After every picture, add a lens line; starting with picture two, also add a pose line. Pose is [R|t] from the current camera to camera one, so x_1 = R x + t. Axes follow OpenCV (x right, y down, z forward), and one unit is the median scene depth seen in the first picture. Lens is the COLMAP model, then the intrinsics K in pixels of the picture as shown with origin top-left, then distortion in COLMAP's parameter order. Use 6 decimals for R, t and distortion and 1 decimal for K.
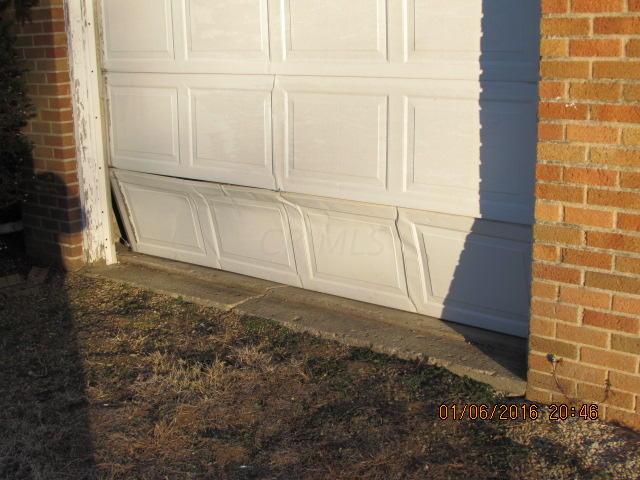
lens RADIAL K [[920.1, 0, 320.6], [0, 920.1, 239.2], [0, 0, 1]] dist [-0.107044, 0.000000]
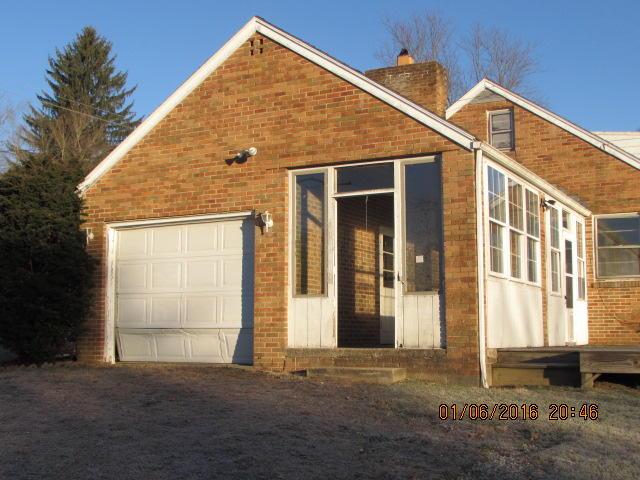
lens RADIAL K [[920.1, 0, 319.7], [0, 920.1, 239.2], [0, 0, 1]] dist [-0.107044, 0.000000]
pose [[0.979084, 0.040288, 0.199426, -0.252315], [0.026718, 0.946249, -0.322333, 0.782607], [-0.201693, 0.320920, 0.925381, -2.420203]]
